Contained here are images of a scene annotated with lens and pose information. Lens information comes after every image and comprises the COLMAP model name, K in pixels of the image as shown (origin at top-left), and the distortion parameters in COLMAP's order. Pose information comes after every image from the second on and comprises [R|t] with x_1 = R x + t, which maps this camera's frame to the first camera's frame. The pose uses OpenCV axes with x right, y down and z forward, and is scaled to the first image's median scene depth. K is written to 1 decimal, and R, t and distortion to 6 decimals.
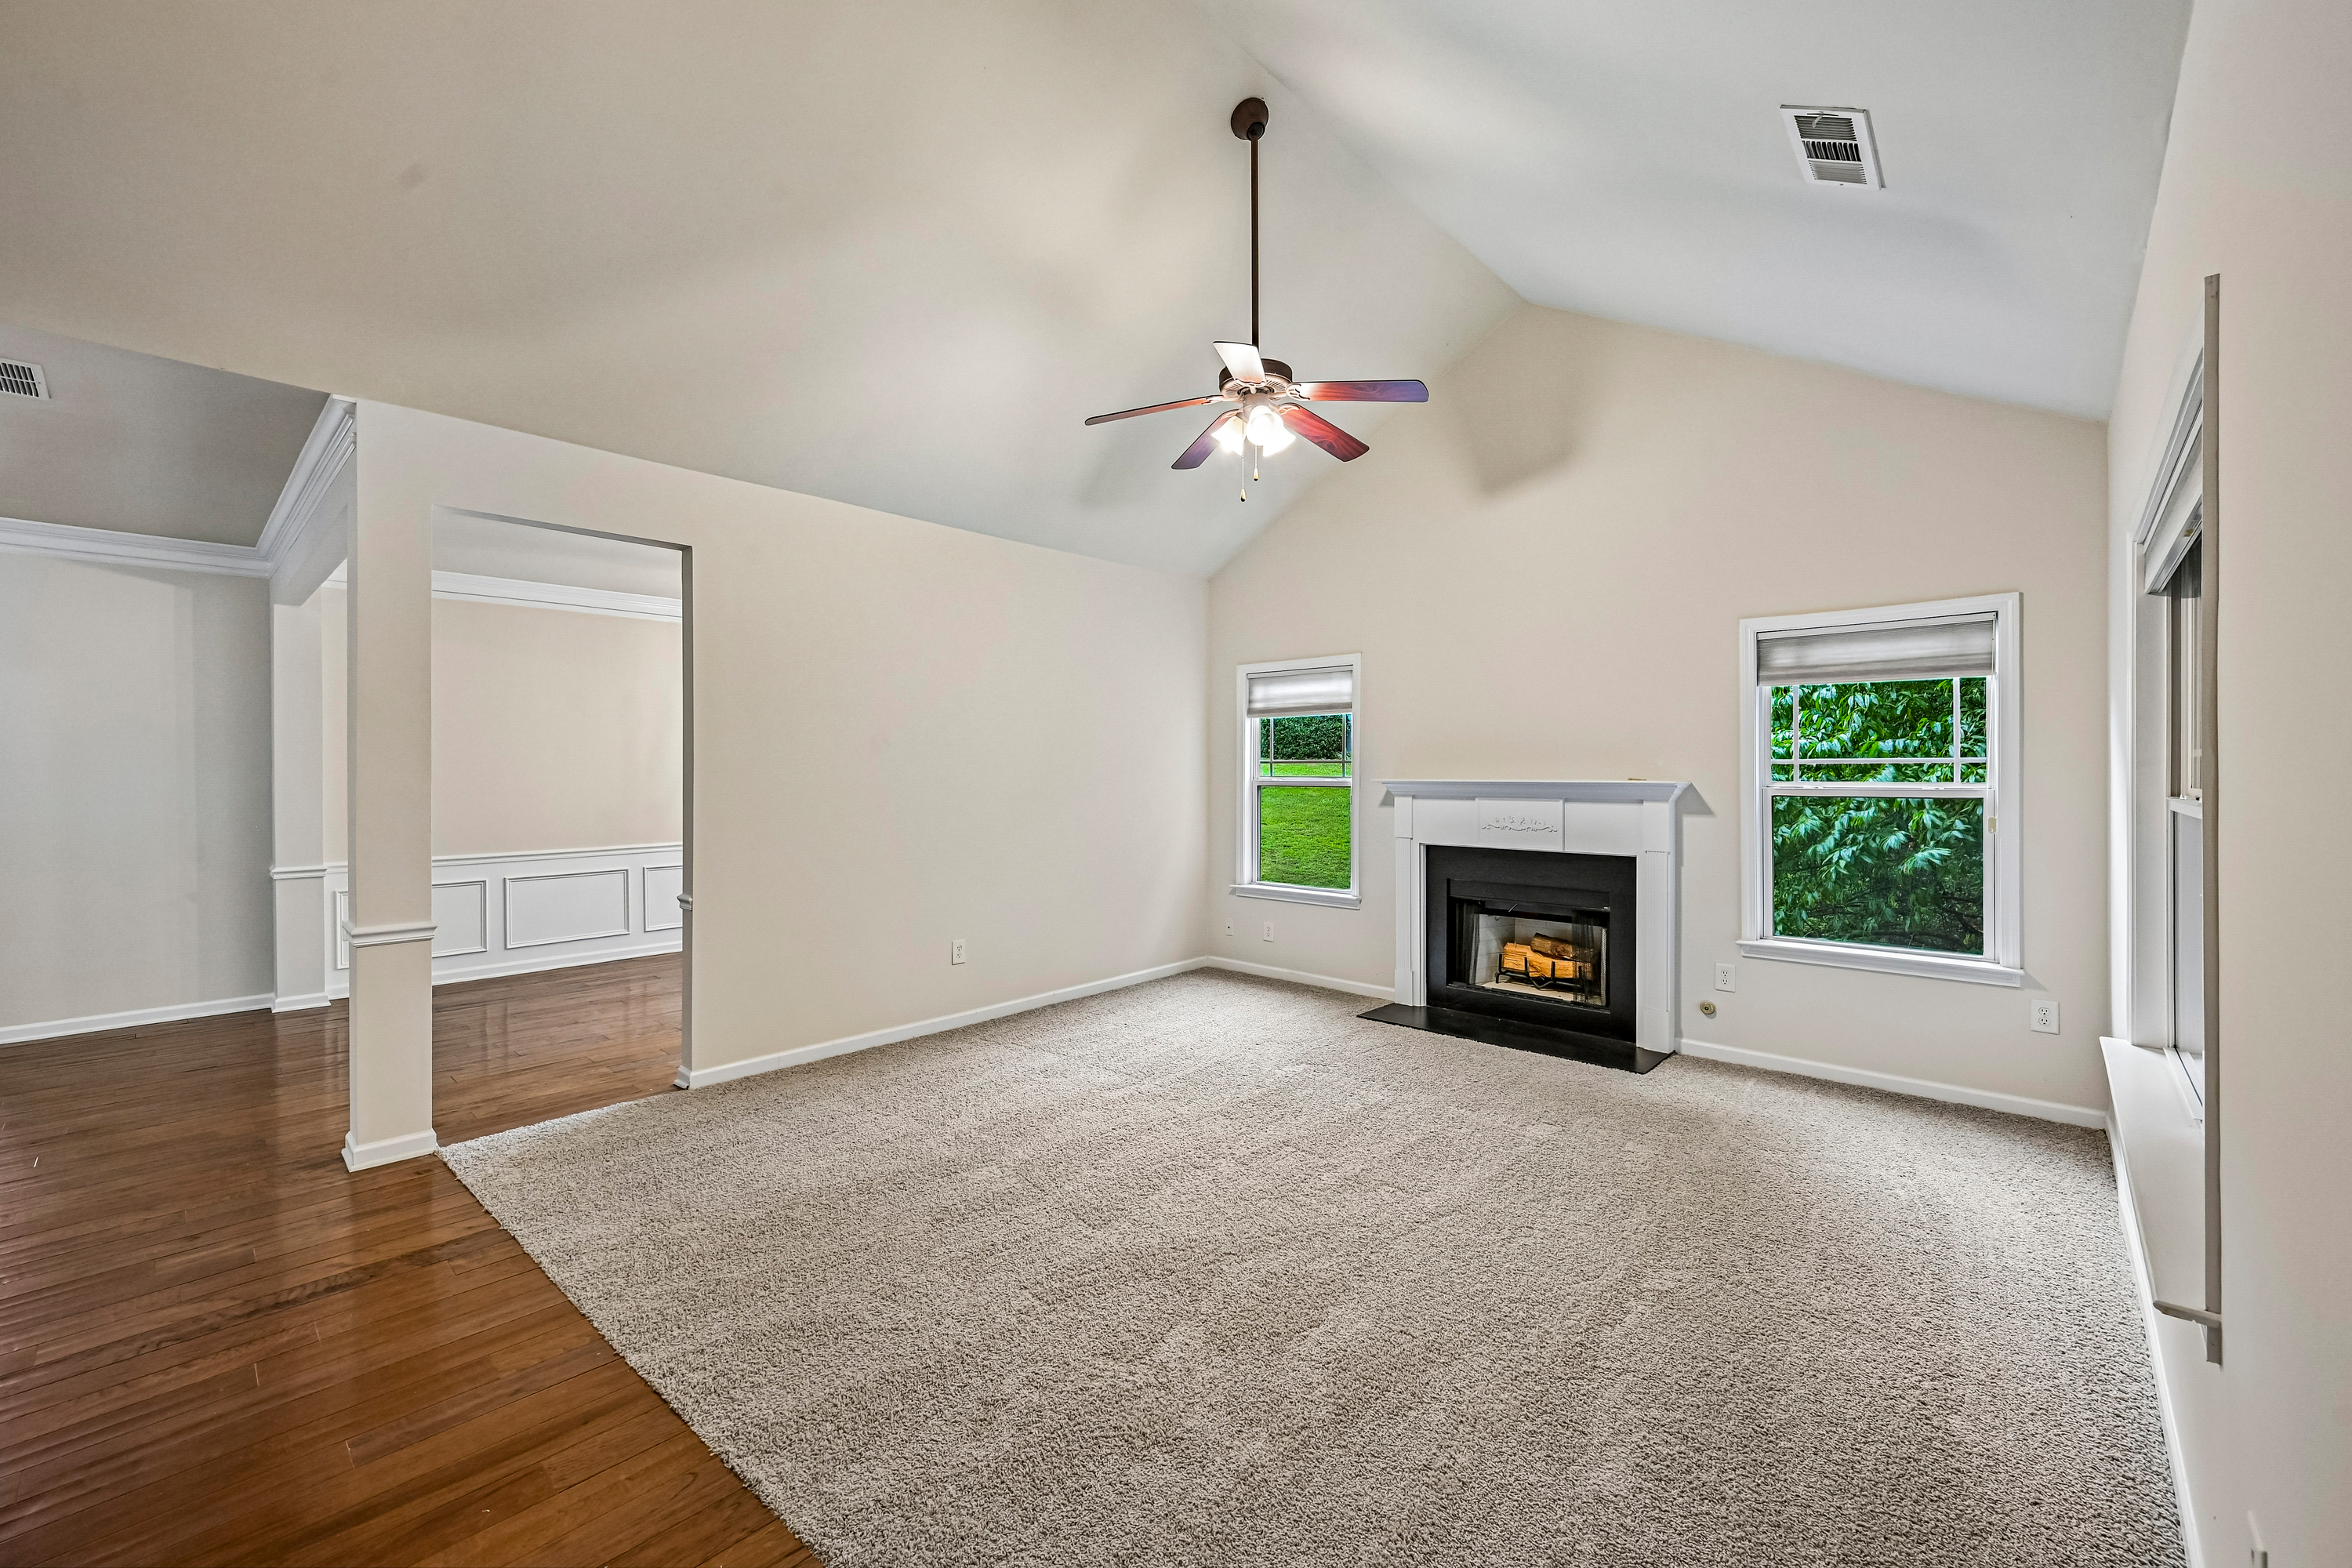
lens RADIAL K [[942.3, 0, 1148.4], [0, 942.3, 772.2], [0, 0, 1]] dist [-0.004219, 0.001548]
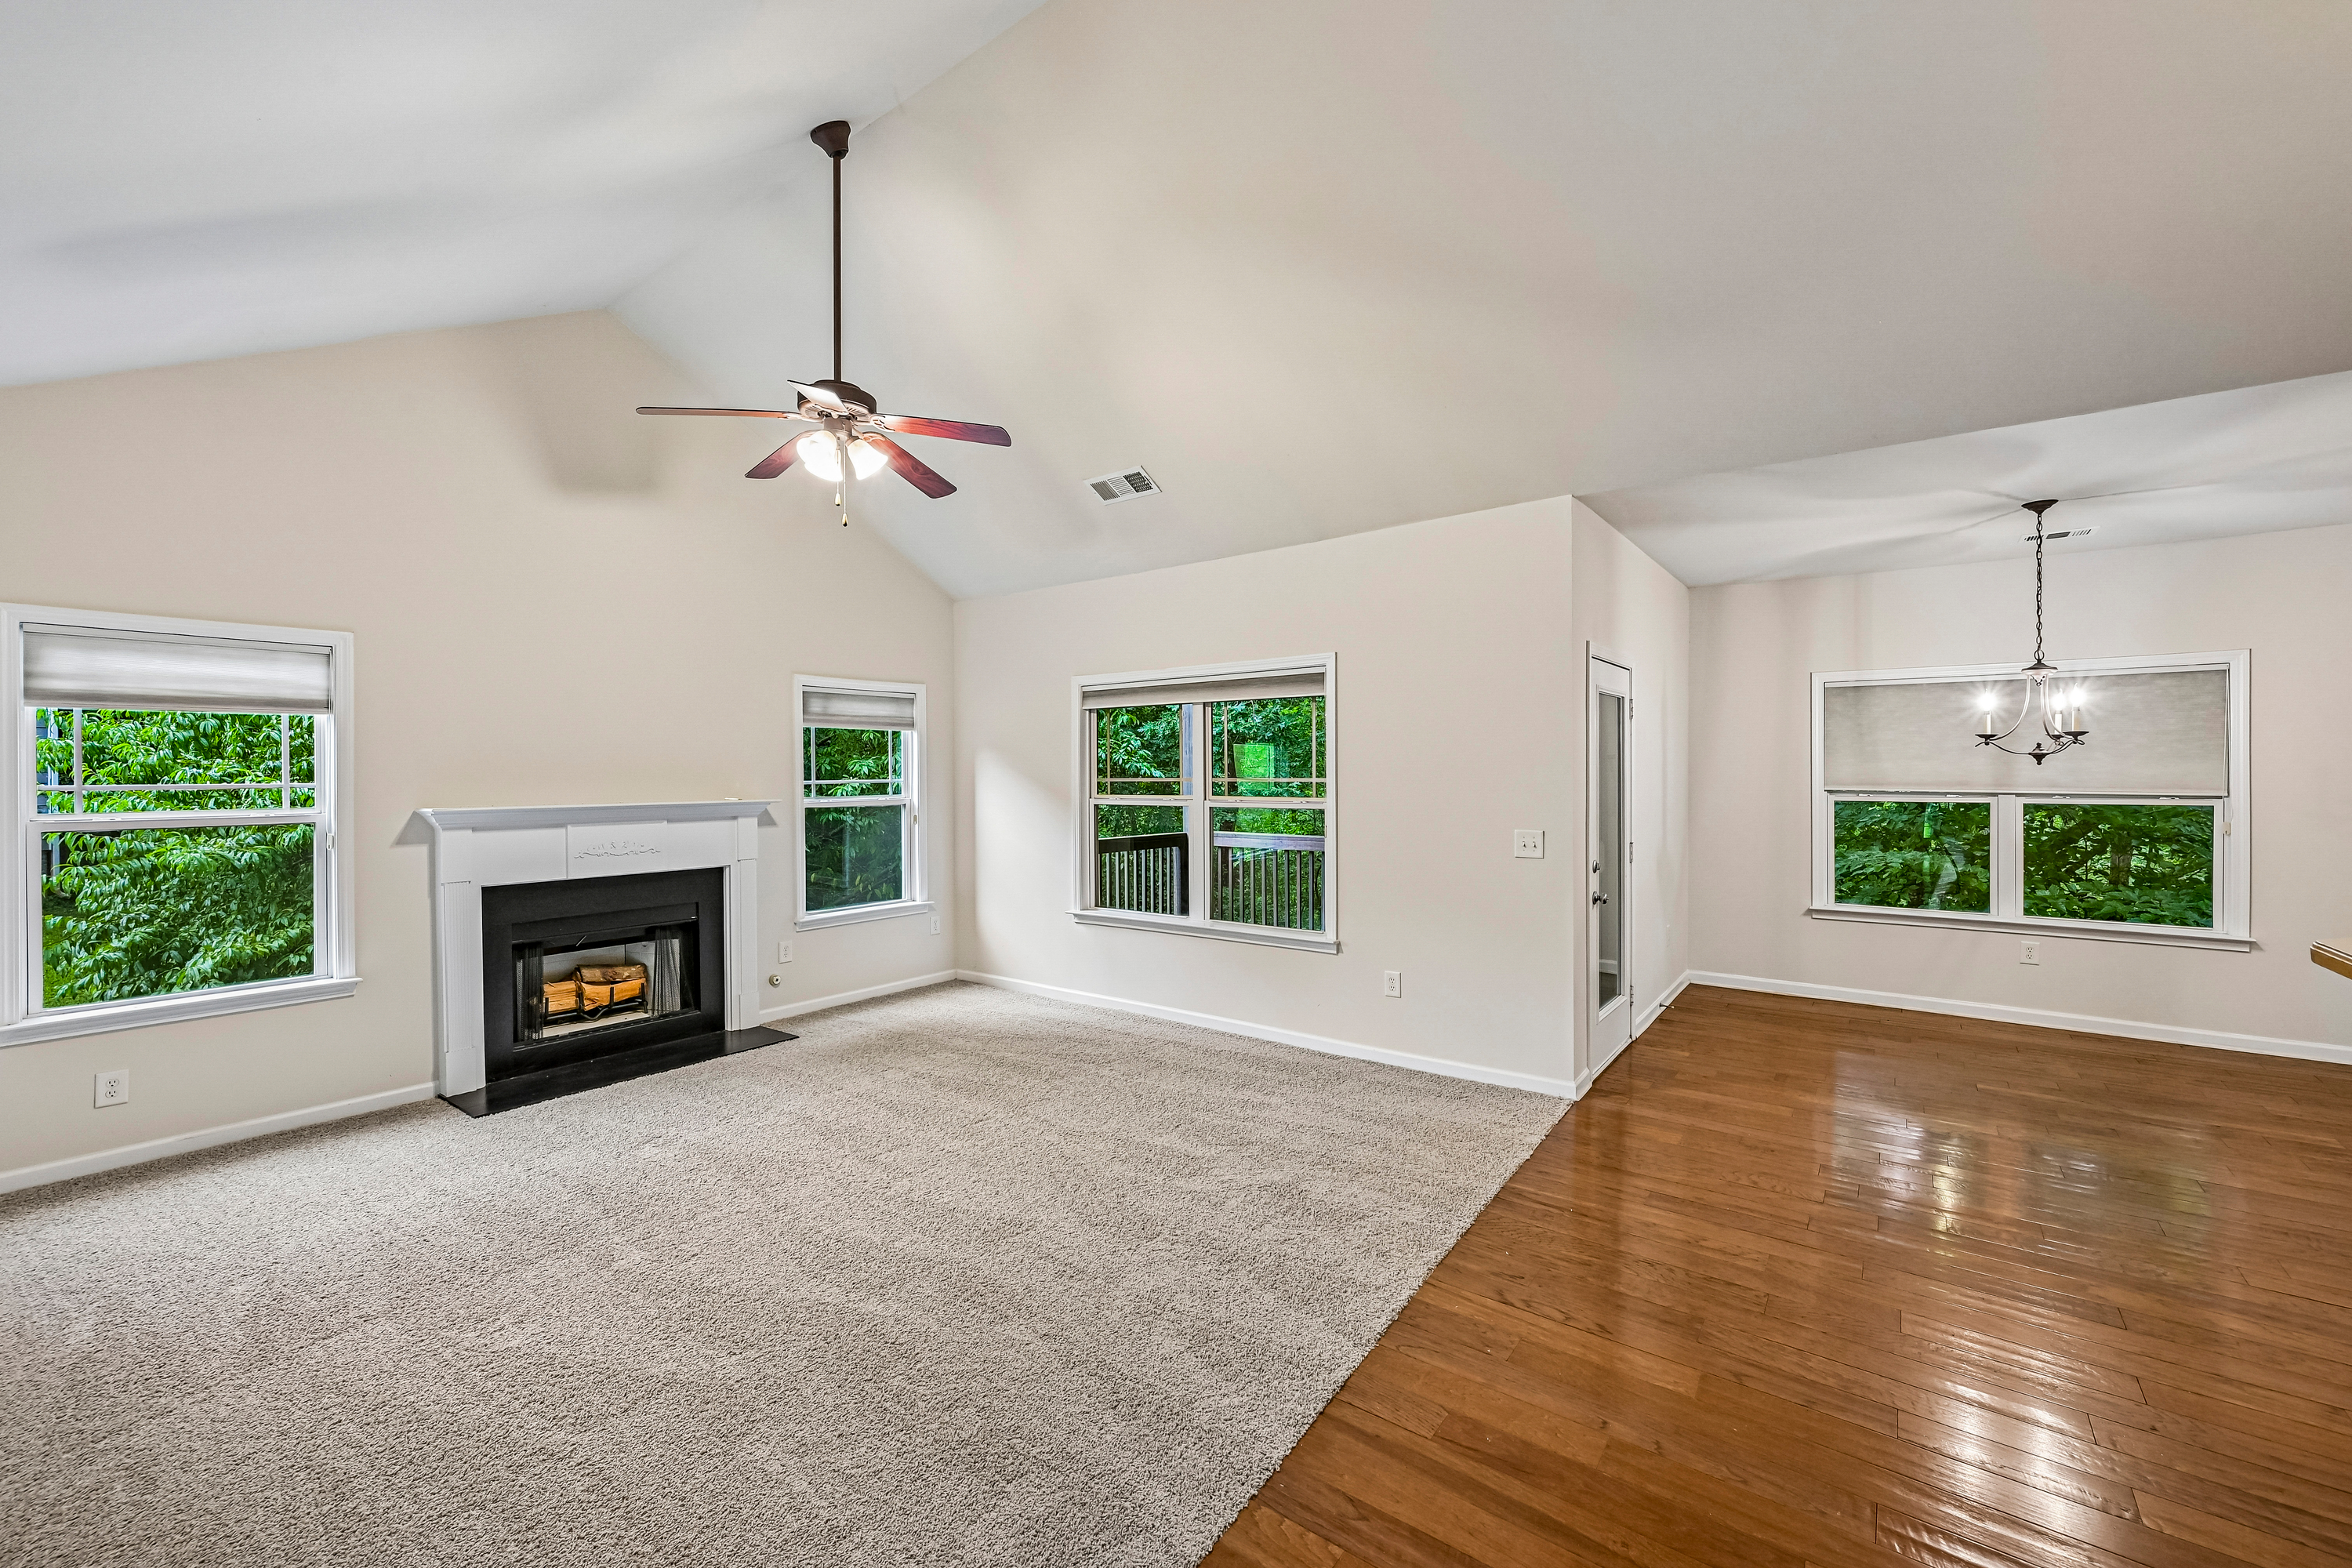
lens RADIAL K [[942.3, 0, 1197.4], [0, 942.3, 790.5], [0, 0, 1]] dist [-0.004219, 0.001548]
pose [[-0.114031, -0.017409, 0.993325, -0.794531], [0.009440, 0.999782, 0.018606, -0.021952], [-0.993432, 0.011499, -0.113842, 0.650222]]
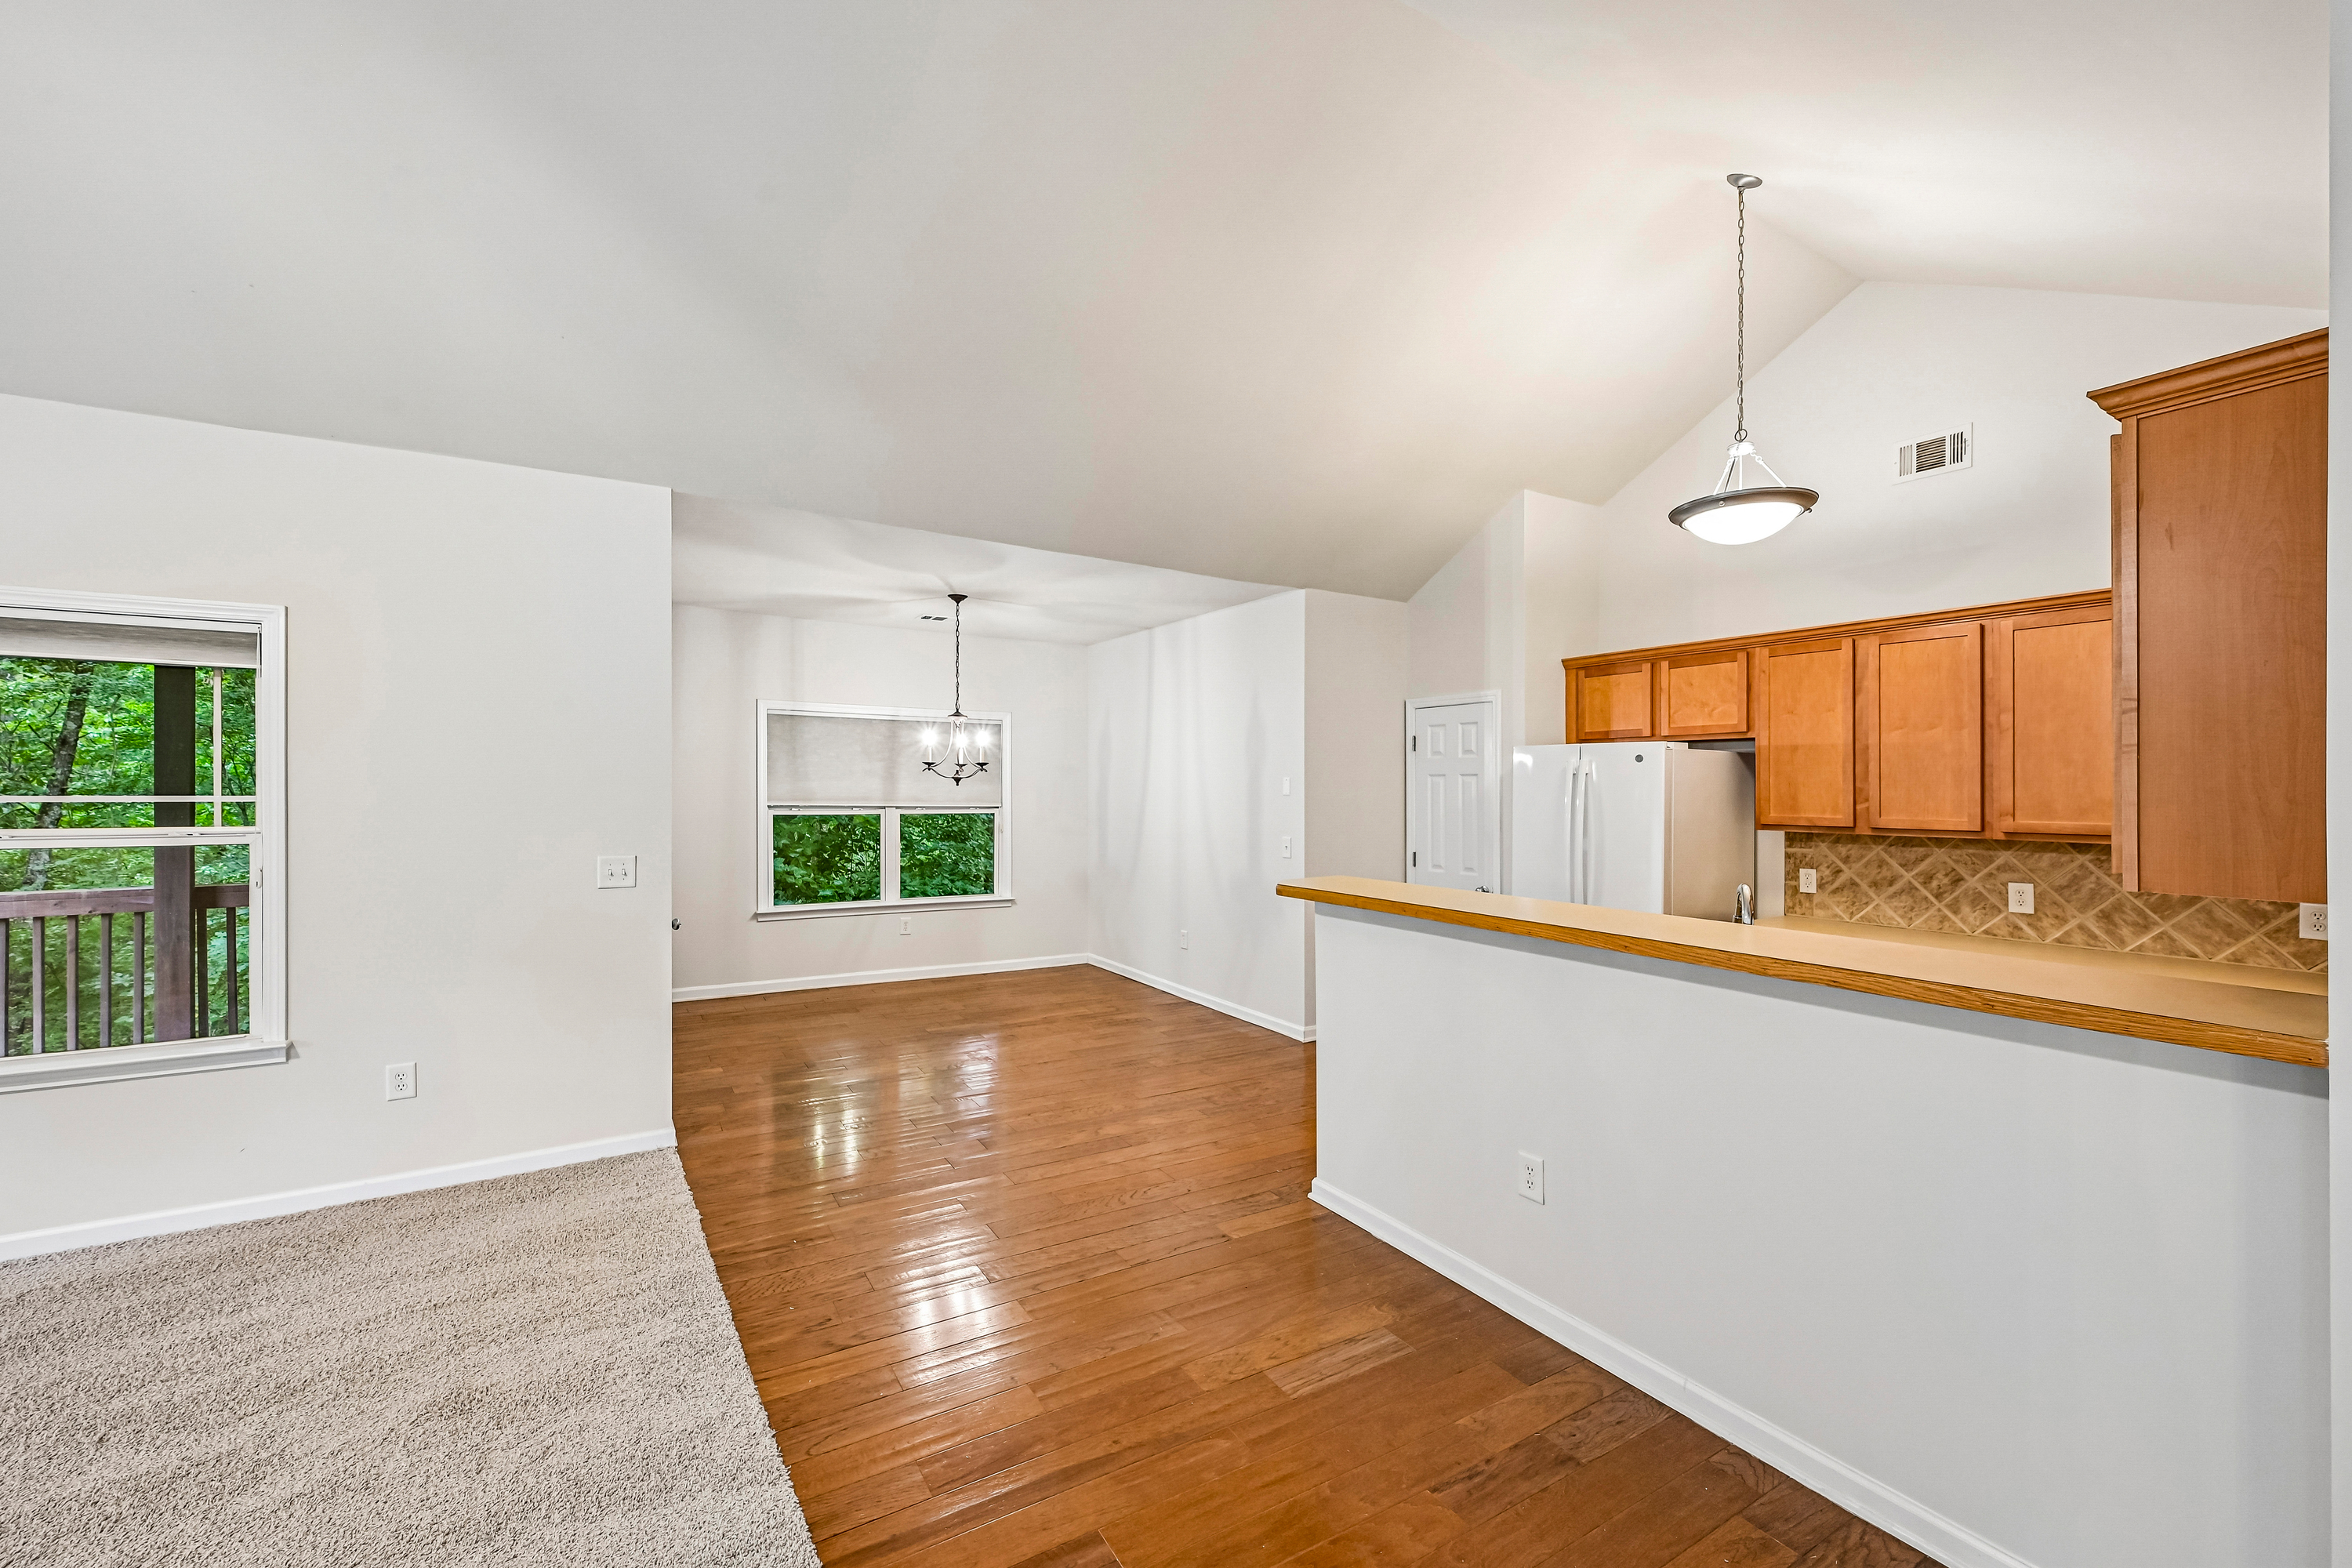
lens RADIAL K [[942.3, 0, 1157.4], [0, 942.3, 792.9], [0, 0, 1]] dist [-0.004219, 0.001548]
pose [[-0.963714, -0.005497, 0.266882, -0.542763], [-0.002898, 0.999944, 0.010133, -0.026579], [-0.266923, 0.008992, -0.963676, 0.906206]]
